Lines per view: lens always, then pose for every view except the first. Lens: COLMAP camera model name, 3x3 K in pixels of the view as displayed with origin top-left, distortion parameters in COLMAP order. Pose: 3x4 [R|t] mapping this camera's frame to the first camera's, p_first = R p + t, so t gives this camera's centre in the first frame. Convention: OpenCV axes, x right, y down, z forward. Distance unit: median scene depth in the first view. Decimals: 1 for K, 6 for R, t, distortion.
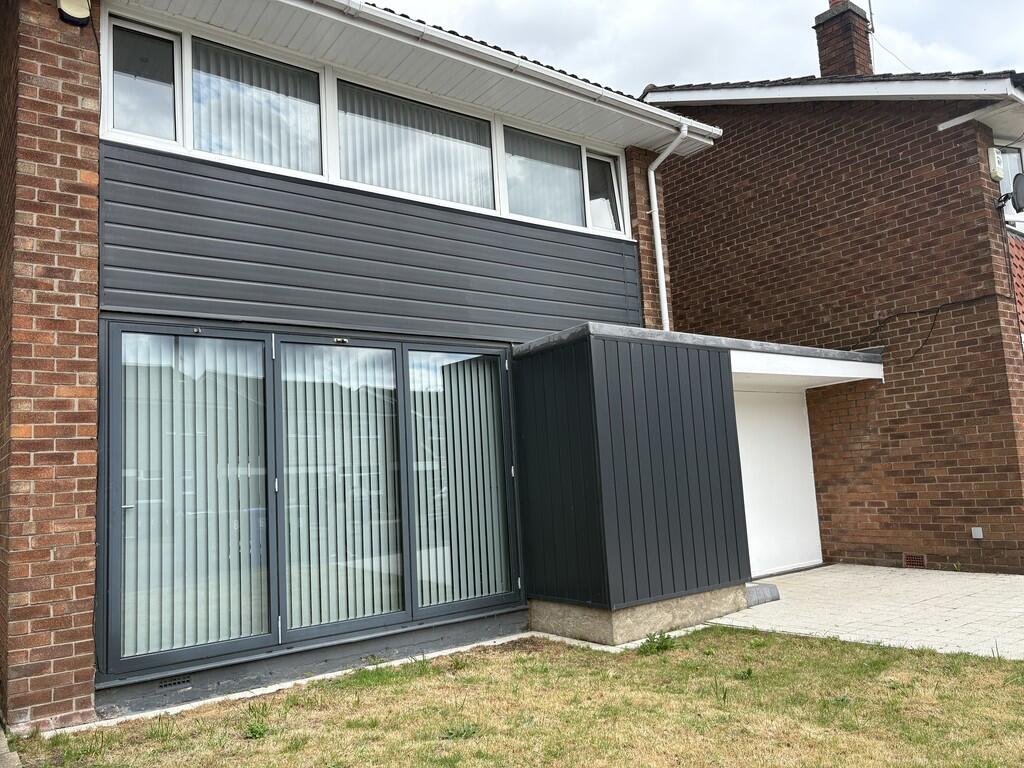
lens RADIAL K [[773.2, 0, 507.7], [0, 773.2, 385.4], [0, 0, 1]] dist [0.047037, -0.037720]
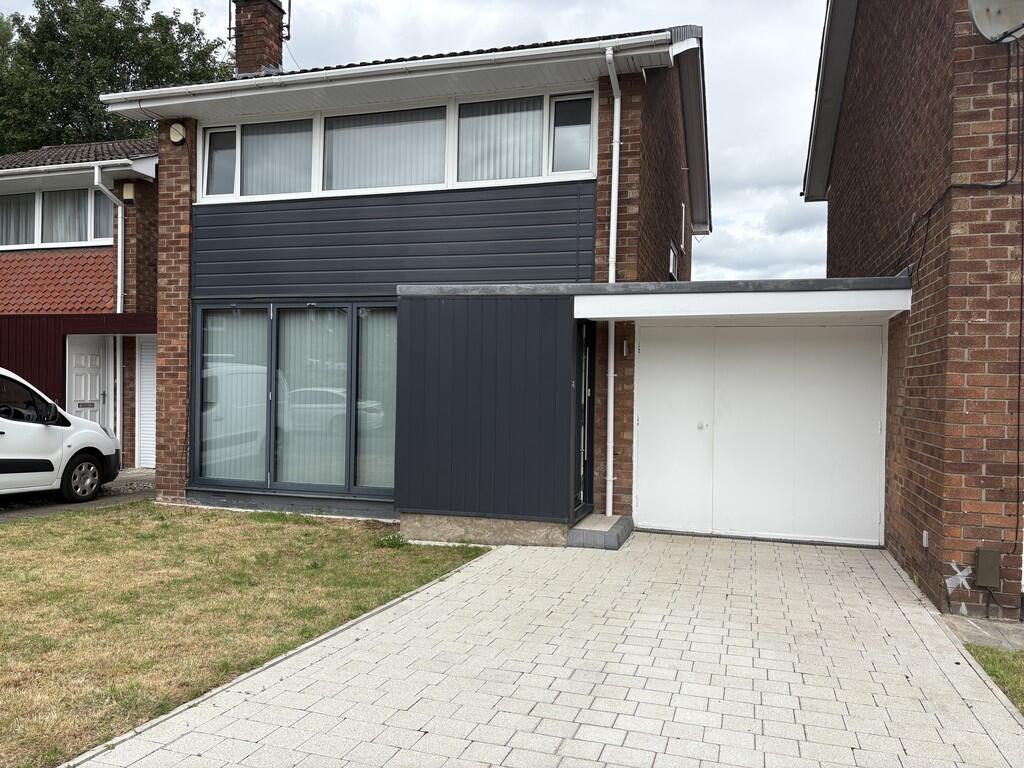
lens RADIAL K [[773.2, 0, 504.3], [0, 773.2, 385.0], [0, 0, 1]] dist [0.047037, -0.037720]
pose [[0.591761, 0.068007, -0.803240, 1.490349], [0.049486, 0.991491, 0.120403, -0.079633], [0.804593, -0.110998, 0.583360, 0.484394]]
